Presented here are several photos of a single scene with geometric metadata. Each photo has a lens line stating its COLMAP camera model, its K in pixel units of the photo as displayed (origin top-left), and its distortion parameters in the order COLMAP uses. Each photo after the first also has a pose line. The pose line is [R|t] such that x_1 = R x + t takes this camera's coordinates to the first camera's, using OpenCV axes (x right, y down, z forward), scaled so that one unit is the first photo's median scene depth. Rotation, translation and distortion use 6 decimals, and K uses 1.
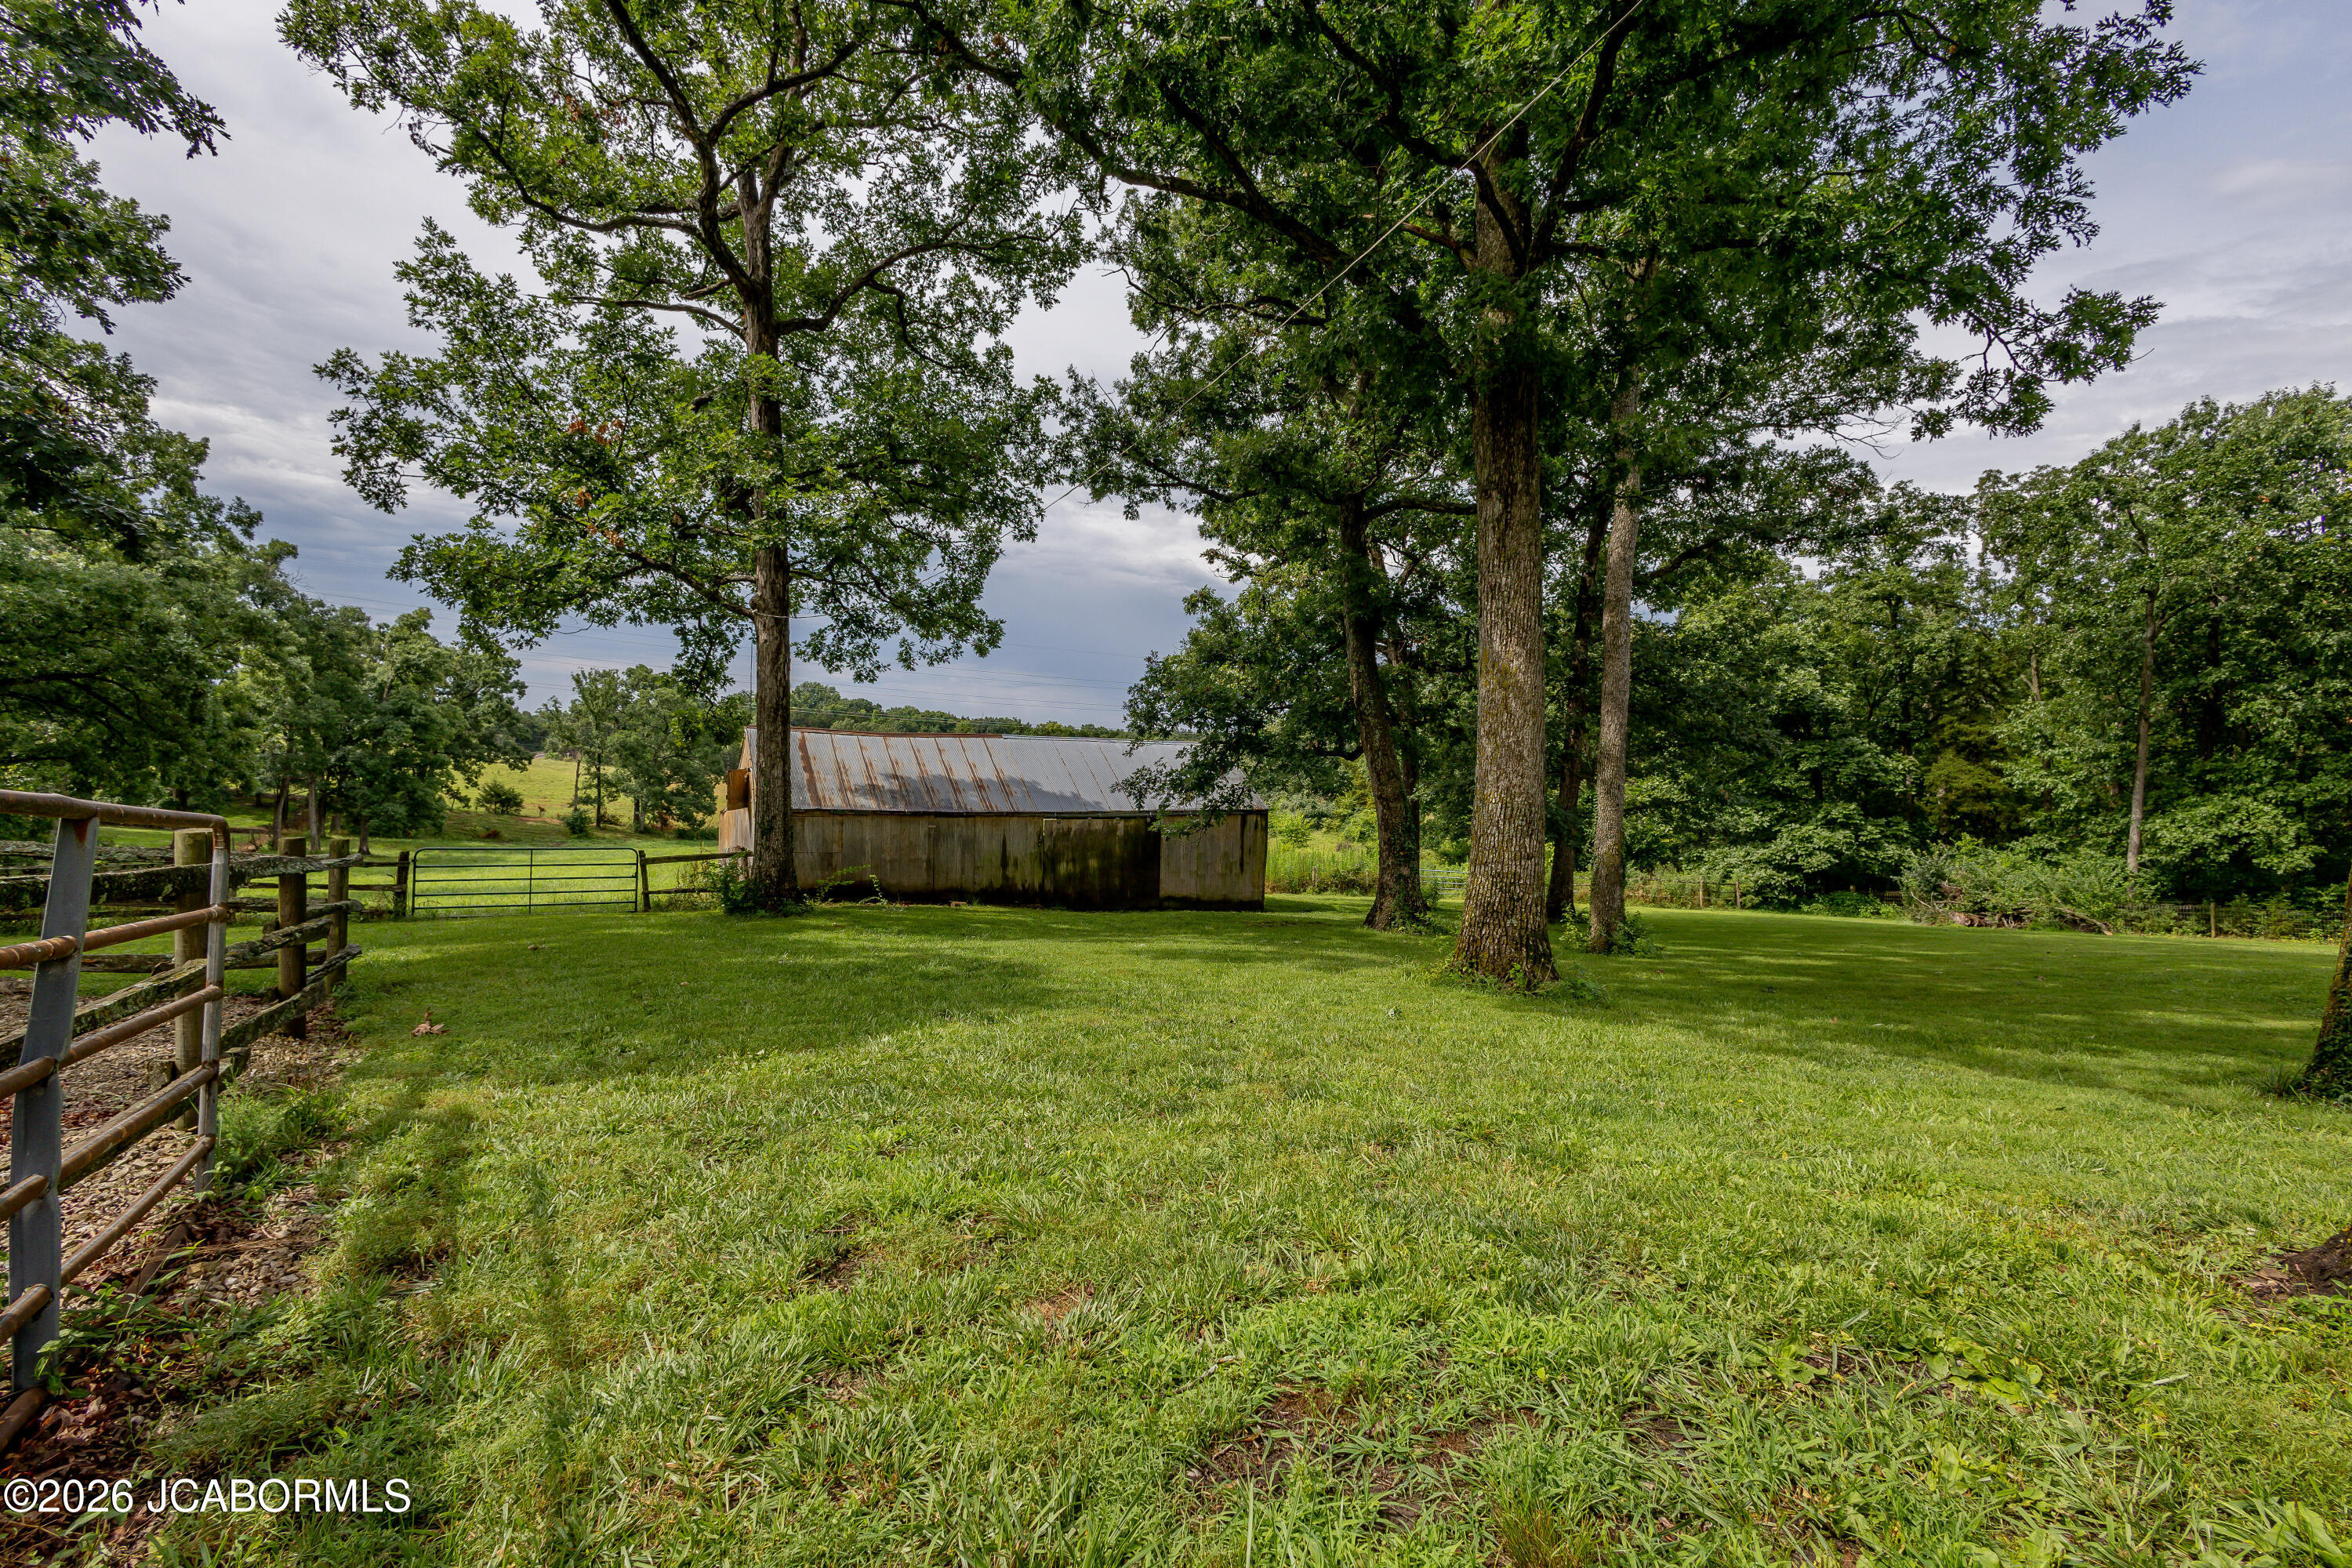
lens RADIAL K [[1082.3, 0, 1172.2], [0, 1082.3, 782.0], [0, 0, 1]] dist [0.012101, -0.000352]
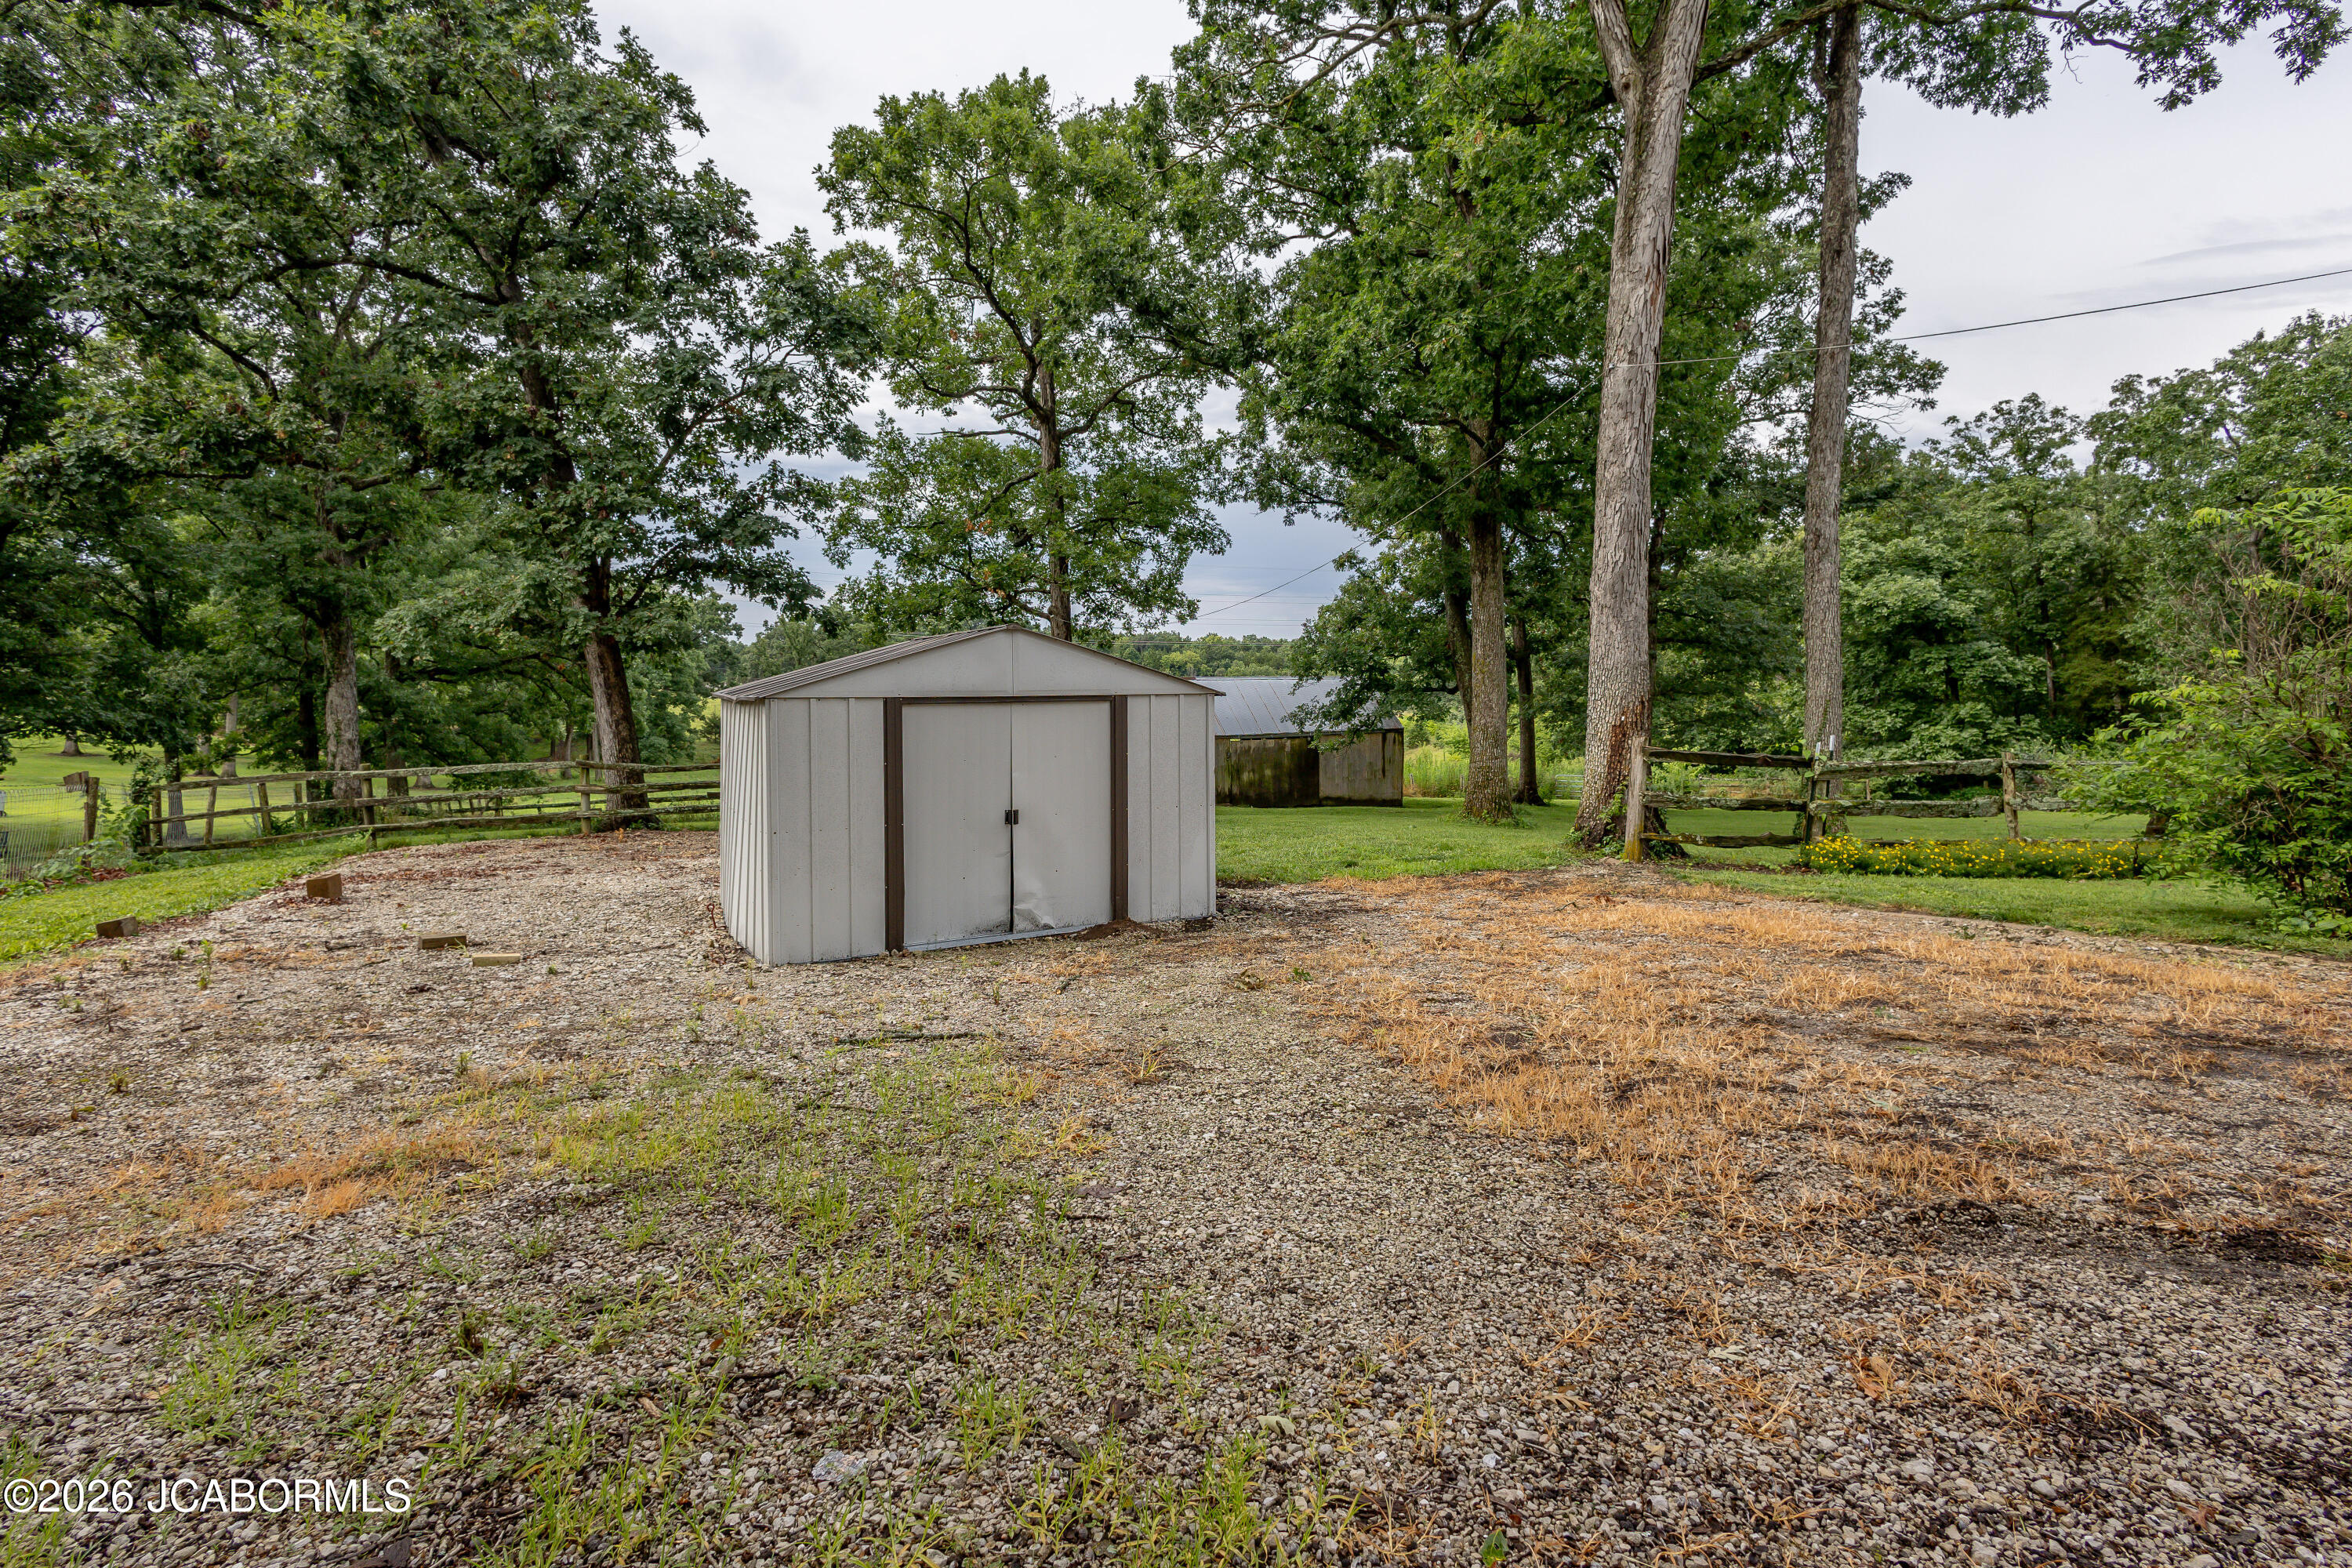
lens RADIAL K [[1076.5, 0, 1132.0], [0, 1076.5, 725.7], [0, 0, 1]] dist [0.000614, -0.000302]
pose [[0.981637, -0.028730, -0.188584, 0.016635], [0.033638, 0.999172, 0.022876, -0.021192], [0.187771, -0.028799, 0.981791, -0.381507]]
